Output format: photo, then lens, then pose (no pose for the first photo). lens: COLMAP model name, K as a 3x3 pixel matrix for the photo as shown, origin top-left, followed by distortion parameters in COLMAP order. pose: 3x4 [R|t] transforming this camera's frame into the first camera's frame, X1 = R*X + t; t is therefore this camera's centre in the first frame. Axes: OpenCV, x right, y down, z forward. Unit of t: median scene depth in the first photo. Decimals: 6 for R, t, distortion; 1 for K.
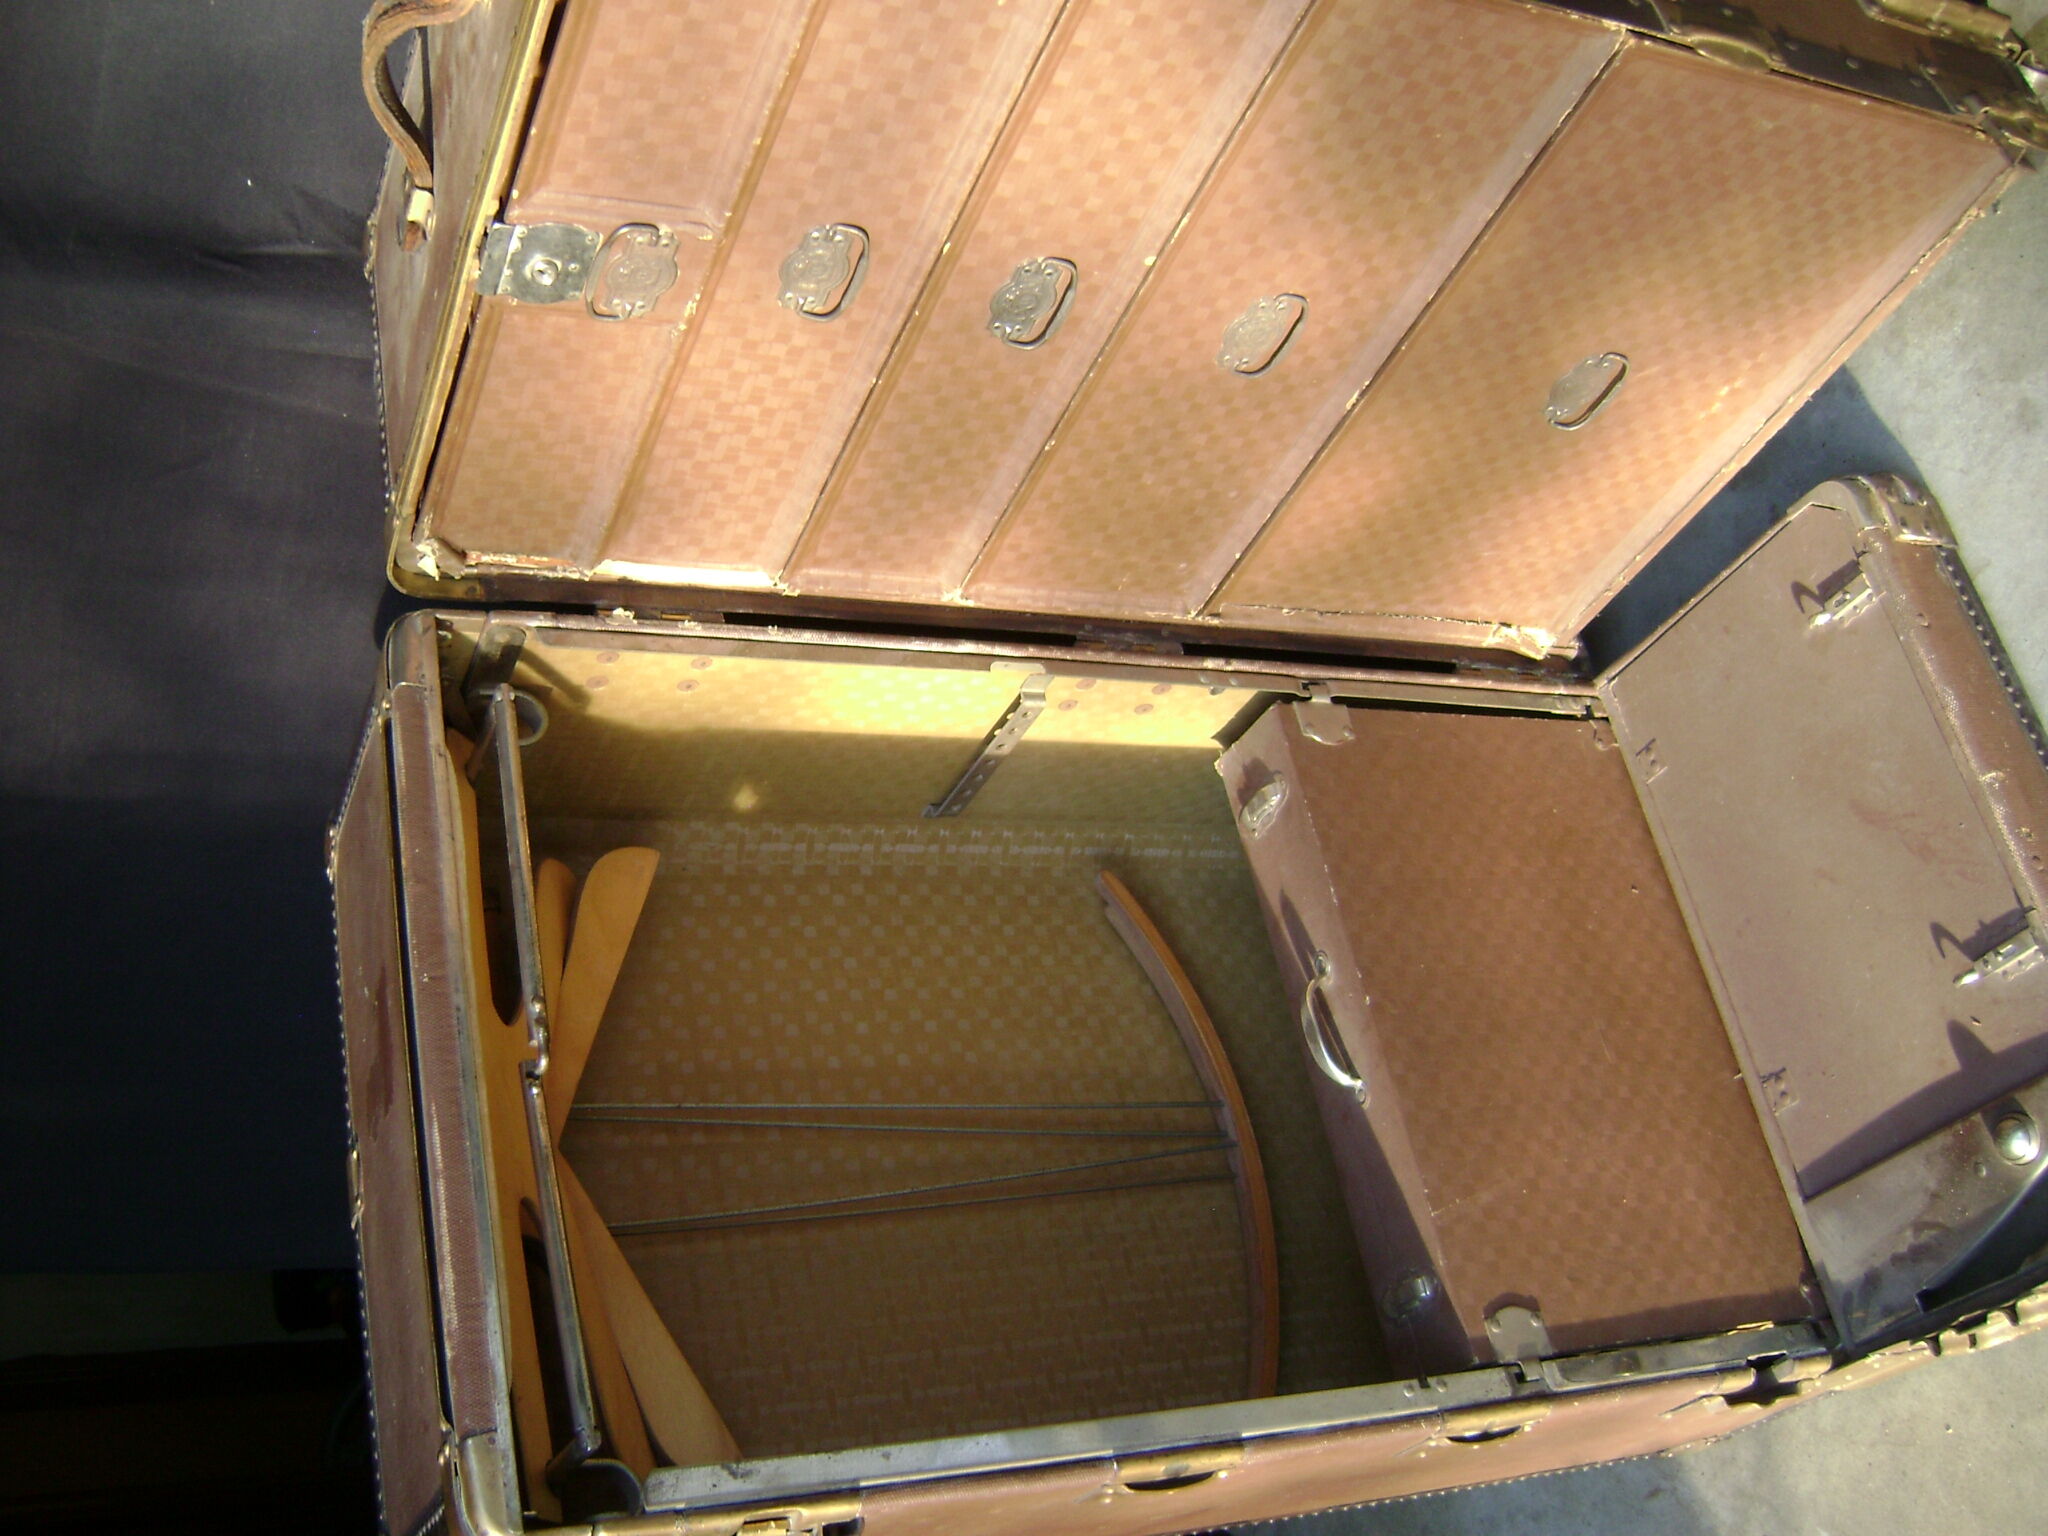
lens RADIAL K [[2125.6, 0, 1020.0], [0, 2125.6, 815.4], [0, 0, 1]] dist [-0.121584, 0.000000]
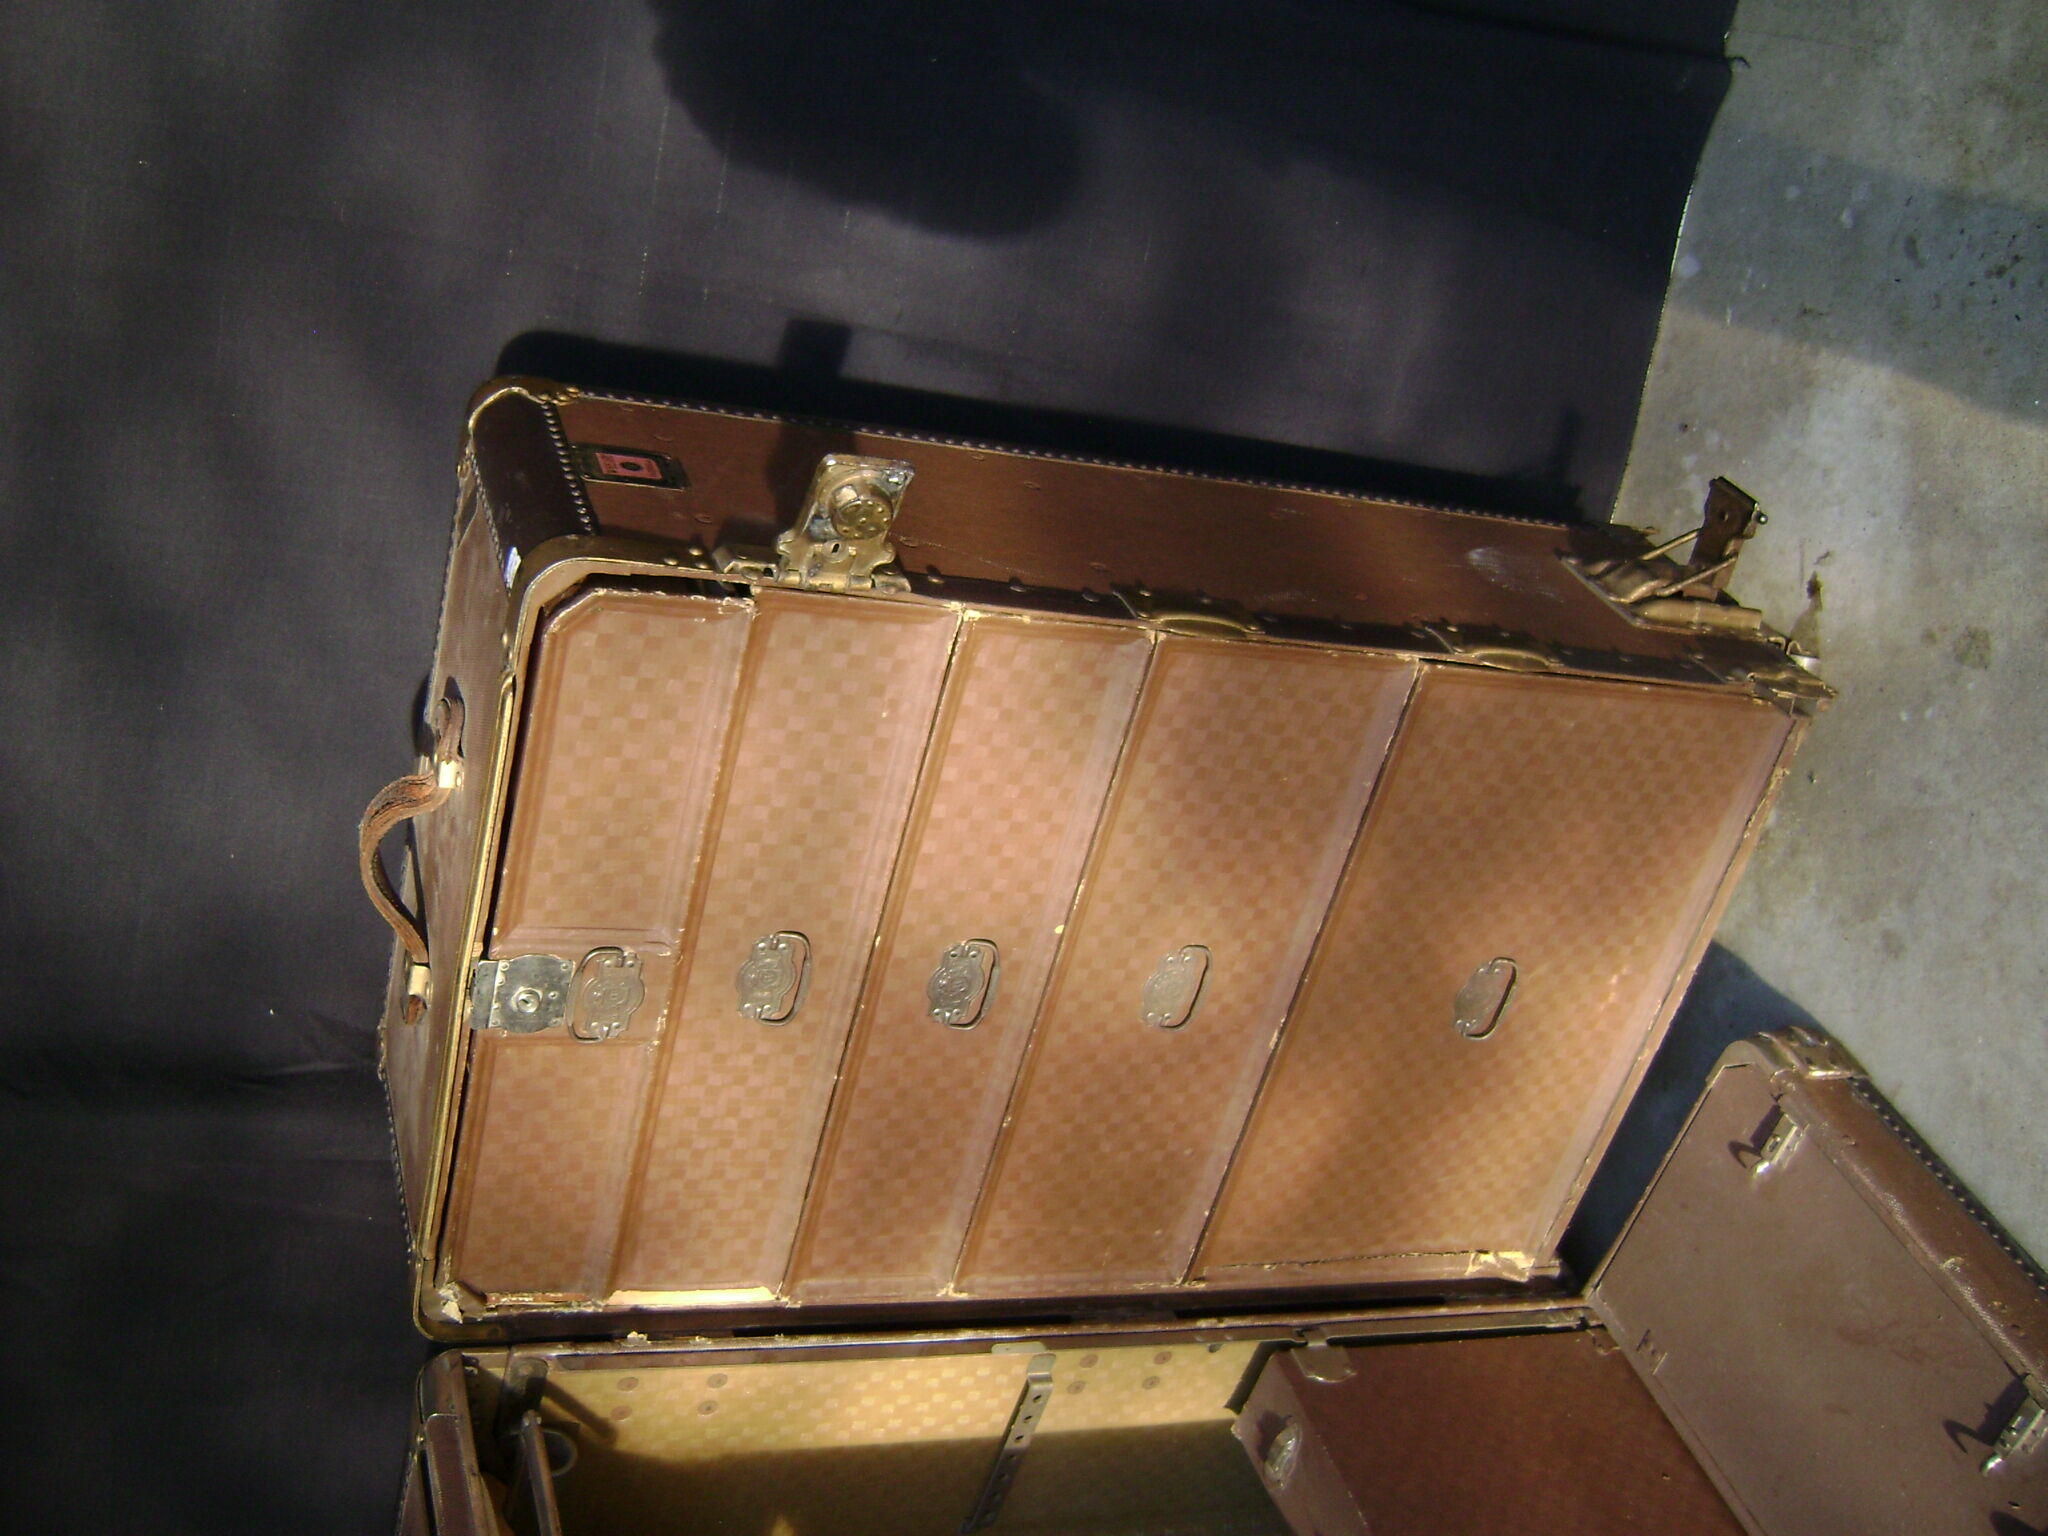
lens RADIAL K [[2125.6, 0, 1027.1], [0, 2125.6, 813.1], [0, 0, 1]] dist [-0.121584, 0.000000]
pose [[0.985936, -0.166173, 0.017814, 0.029610], [0.158556, 0.896362, -0.413999, 0.129848], [0.052828, 0.411001, 0.910103, -0.058795]]
